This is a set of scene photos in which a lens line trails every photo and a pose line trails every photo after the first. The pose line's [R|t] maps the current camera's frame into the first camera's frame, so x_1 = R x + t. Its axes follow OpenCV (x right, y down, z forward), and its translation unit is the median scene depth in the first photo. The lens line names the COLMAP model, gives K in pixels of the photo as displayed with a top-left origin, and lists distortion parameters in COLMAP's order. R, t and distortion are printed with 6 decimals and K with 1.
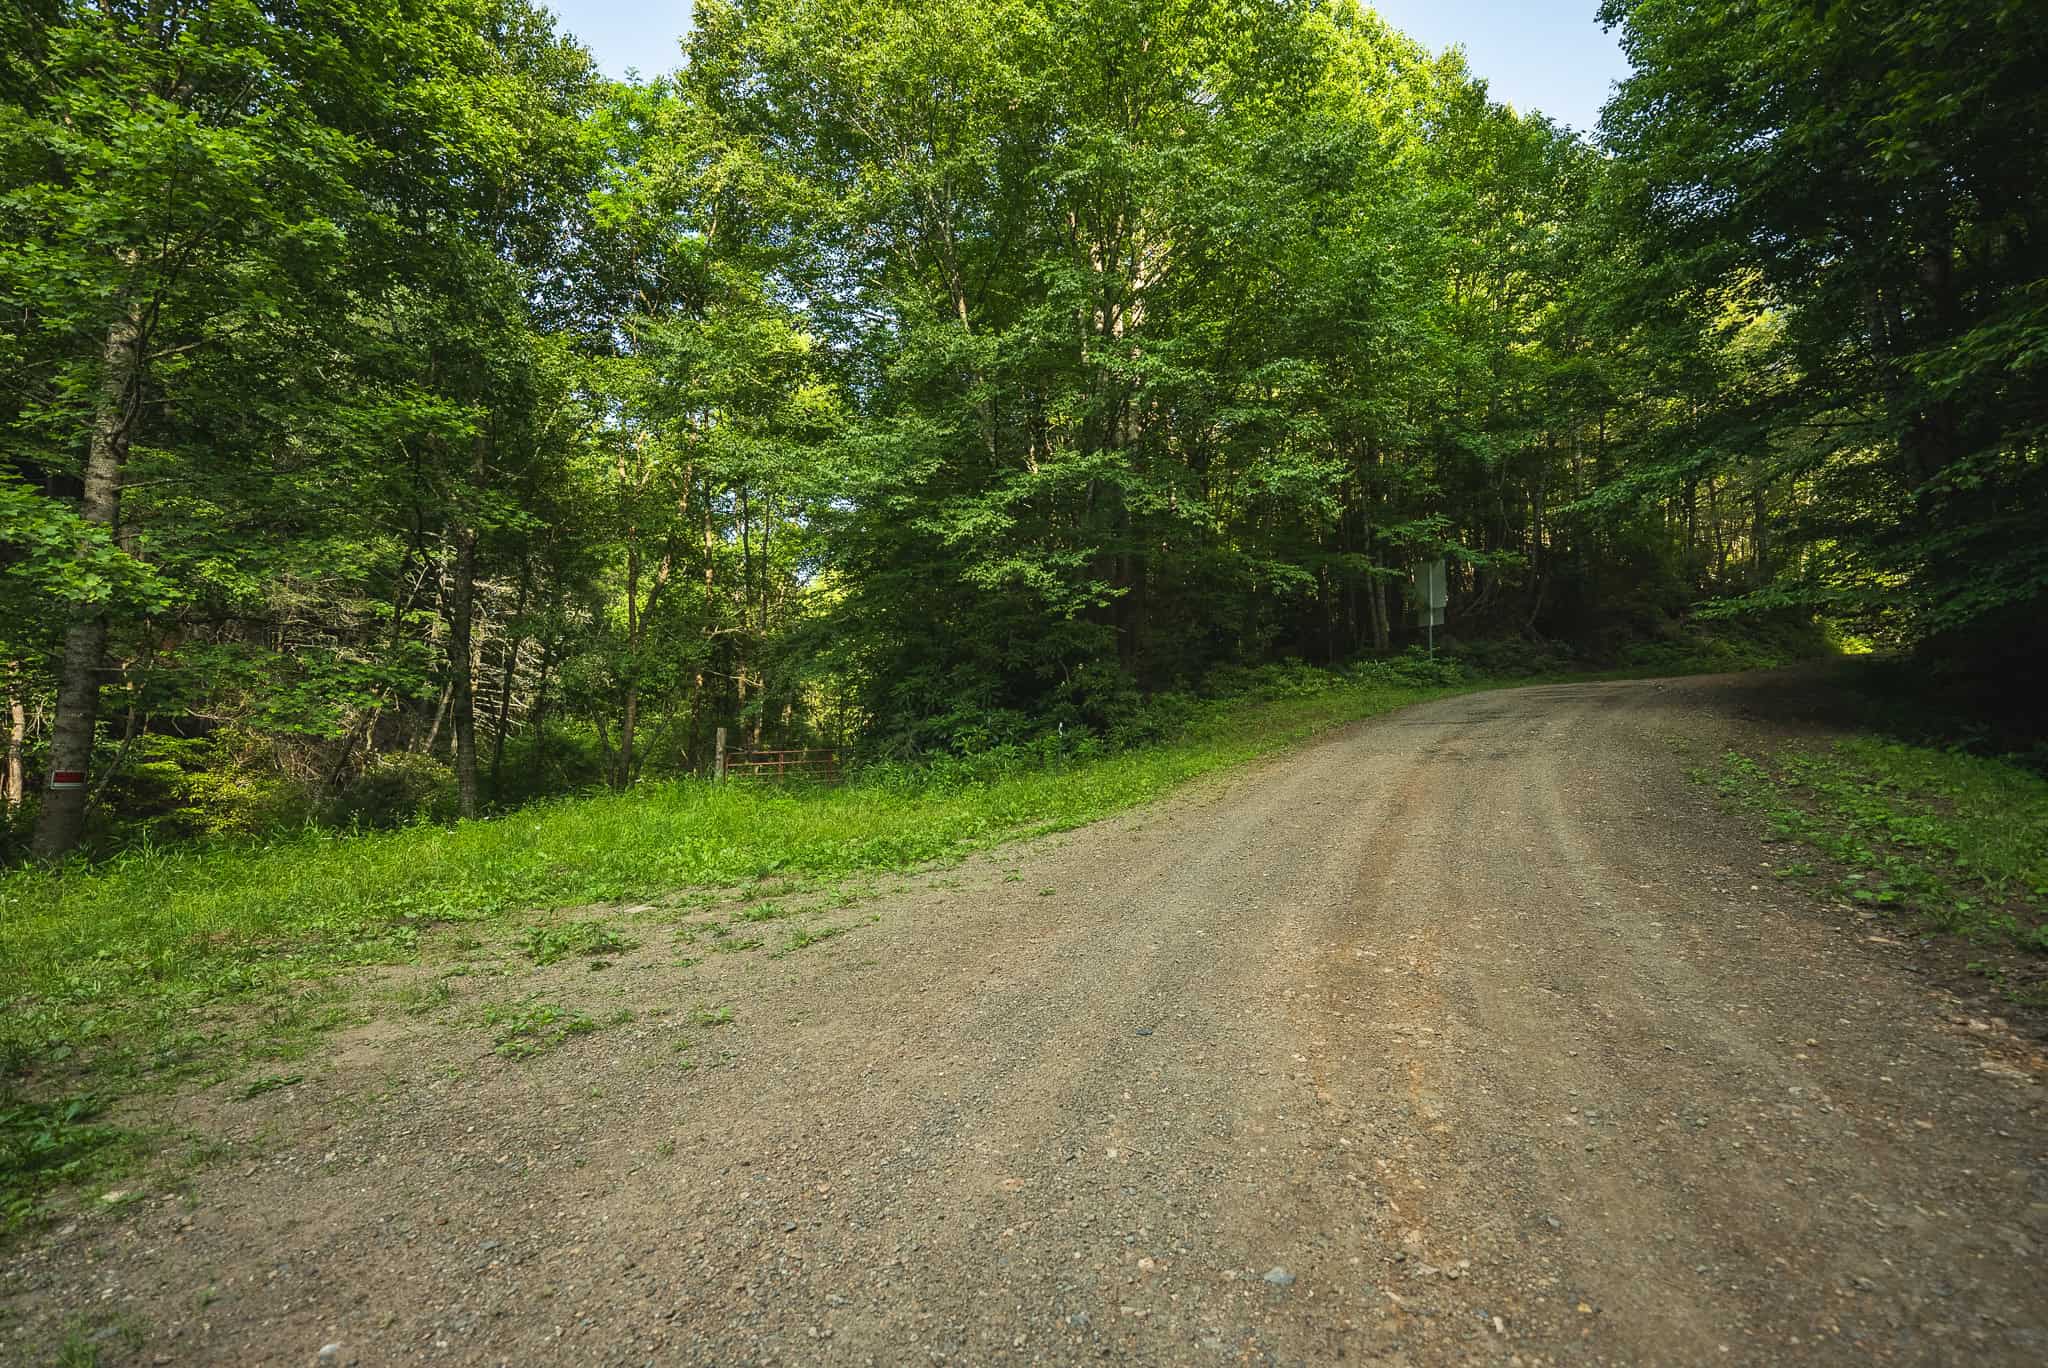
lens RADIAL K [[833.8, 0, 1039.3], [0, 833.8, 691.7], [0, 0, 1]] dist [-0.038582, 0.005557]
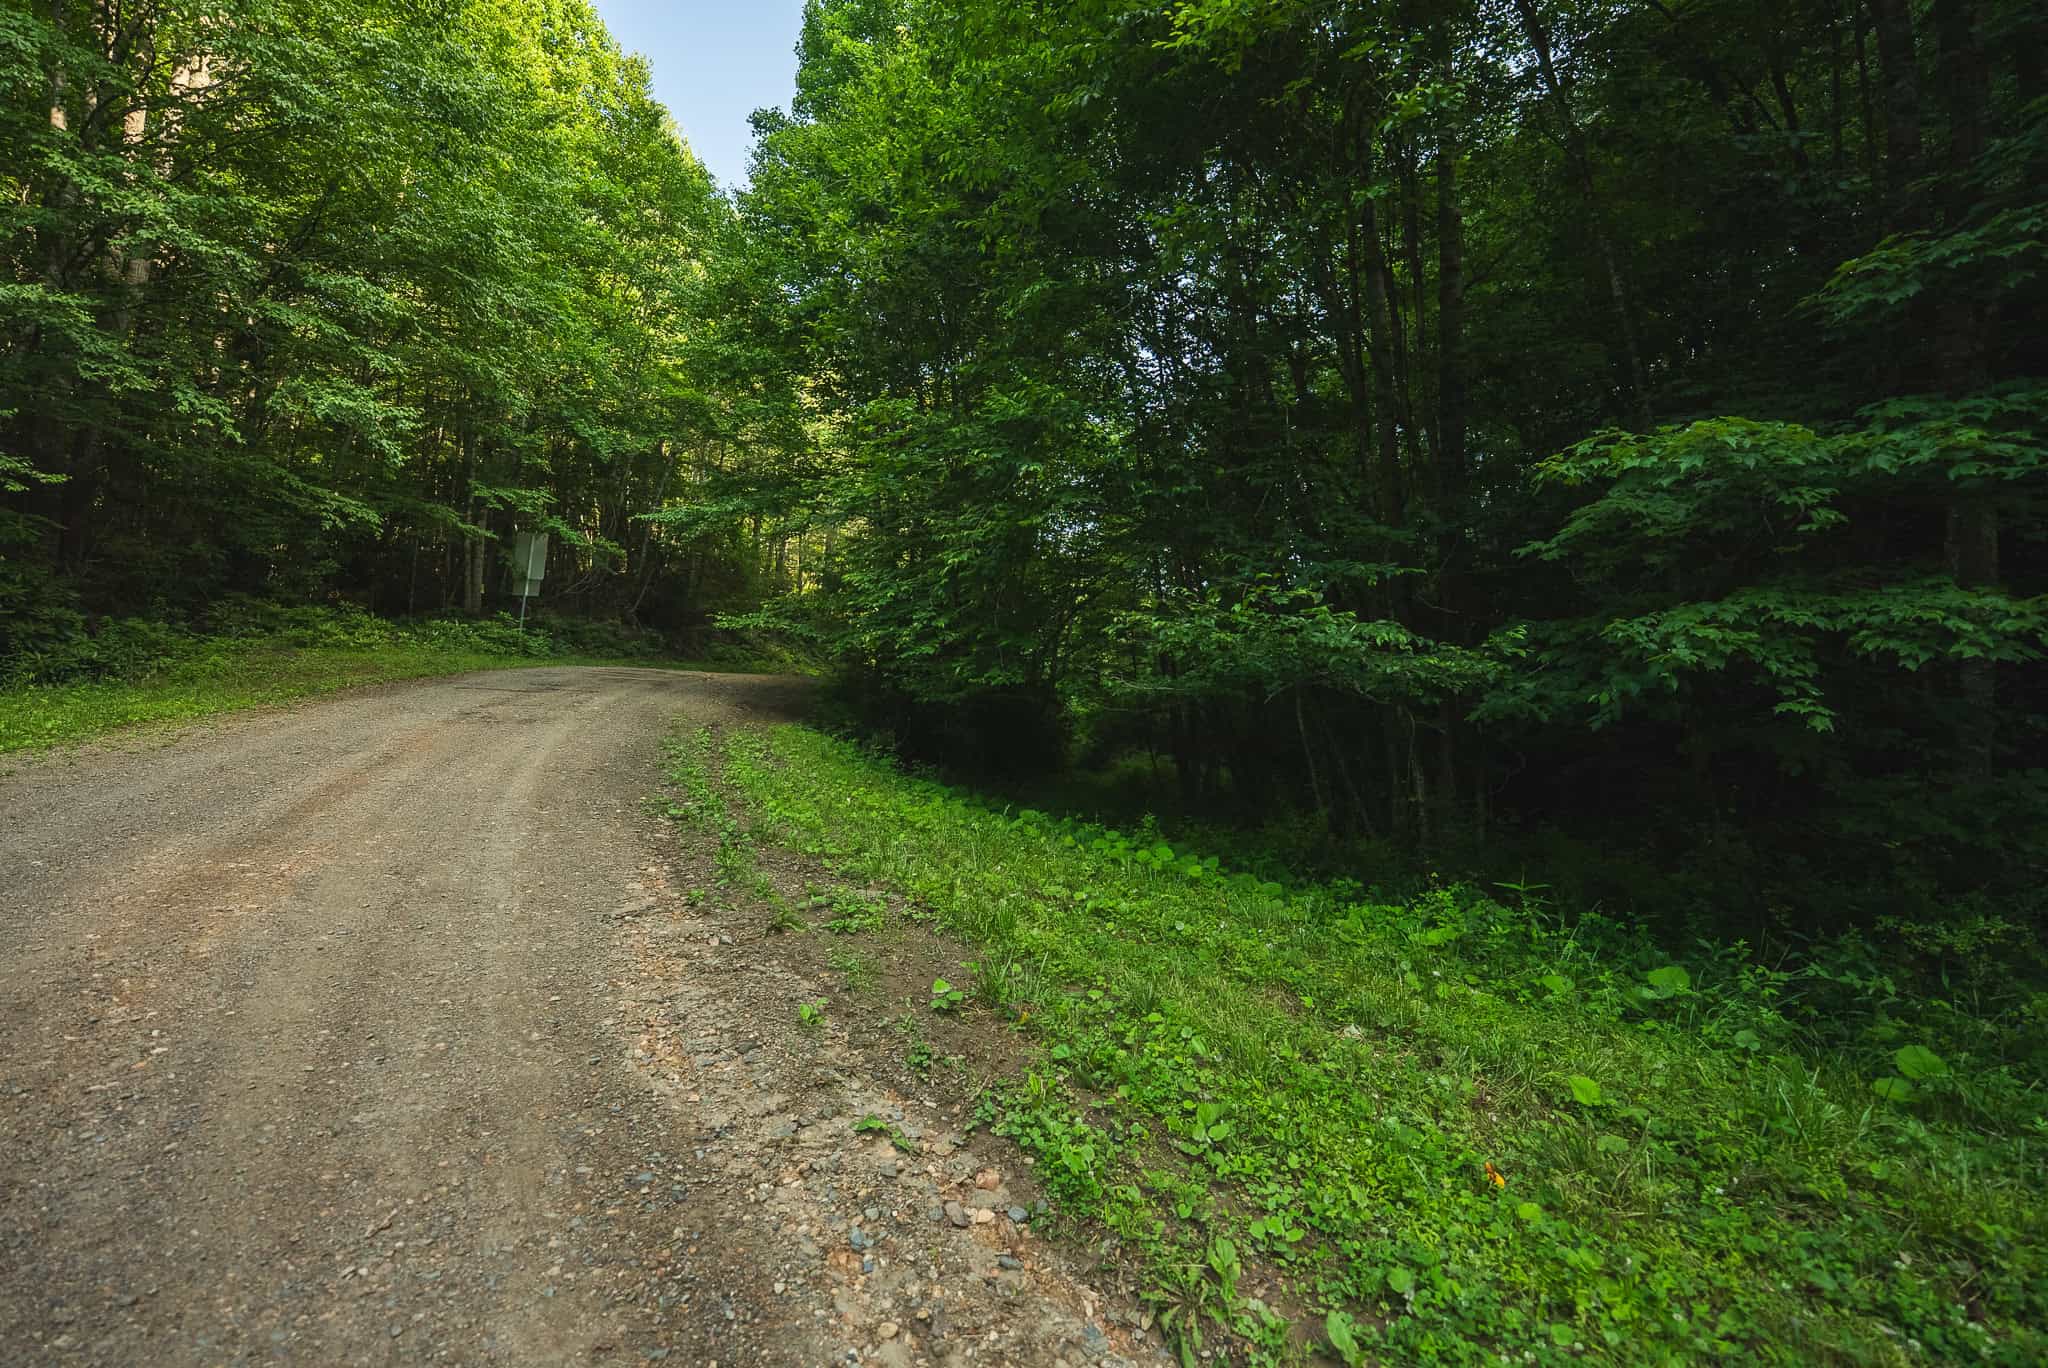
lens RADIAL K [[833.8, 0, 1039.3], [0, 833.8, 691.7], [0, 0, 1]] dist [-0.038582, 0.005557]
pose [[0.562968, 0.091351, 0.821415, 0.019431], [-0.113369, 0.993014, -0.032736, -0.002244], [-0.818666, -0.074694, 0.569391, -0.122451]]
